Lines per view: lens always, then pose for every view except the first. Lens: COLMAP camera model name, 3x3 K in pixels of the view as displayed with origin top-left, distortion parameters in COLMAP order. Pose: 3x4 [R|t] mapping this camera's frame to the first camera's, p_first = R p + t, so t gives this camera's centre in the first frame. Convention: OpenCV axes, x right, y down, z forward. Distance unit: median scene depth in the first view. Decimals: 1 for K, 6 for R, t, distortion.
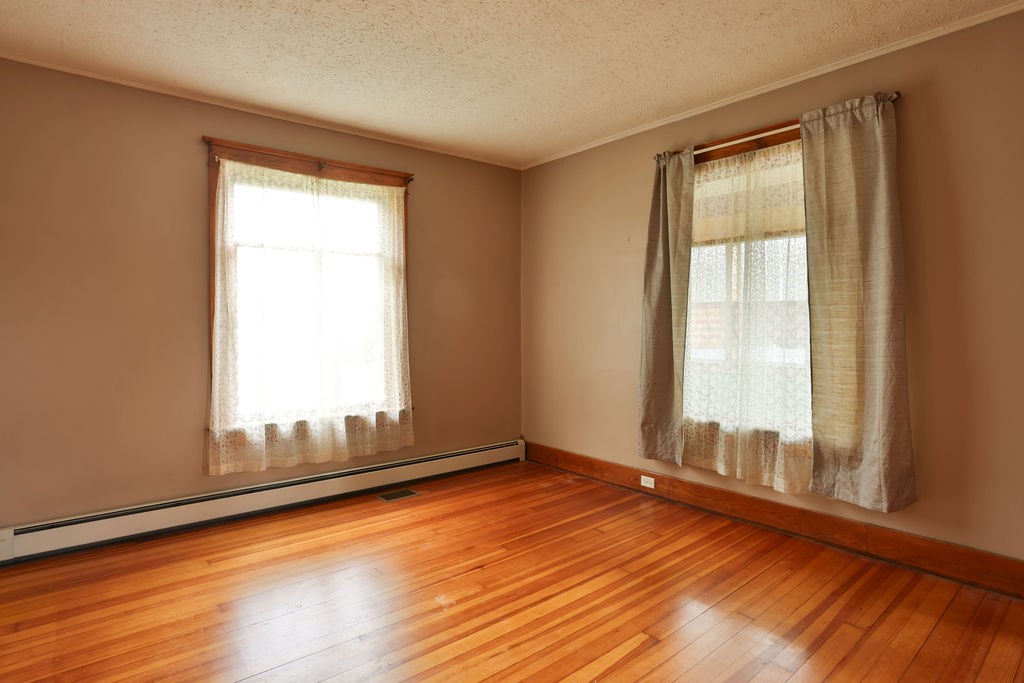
lens RADIAL K [[524.6, 0, 512.0], [0, 524.6, 341.5], [0, 0, 1]] dist [-0.068976, 0.034236]
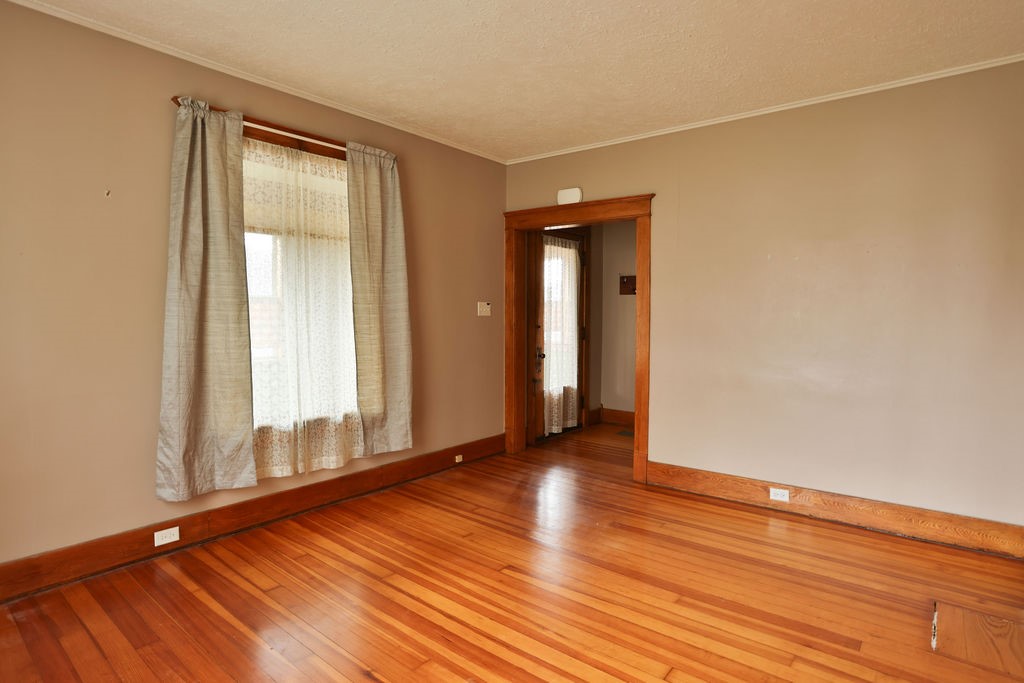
lens RADIAL K [[549.3, 0, 513.0], [0, 549.3, 334.8], [0, 0, 1]] dist [-0.106082, 0.044979]
pose [[-0.201079, -0.039603, 0.978774, -0.643376], [0.025971, 0.998616, 0.045741, -0.039727], [-0.979231, 0.034617, -0.199772, 0.774234]]
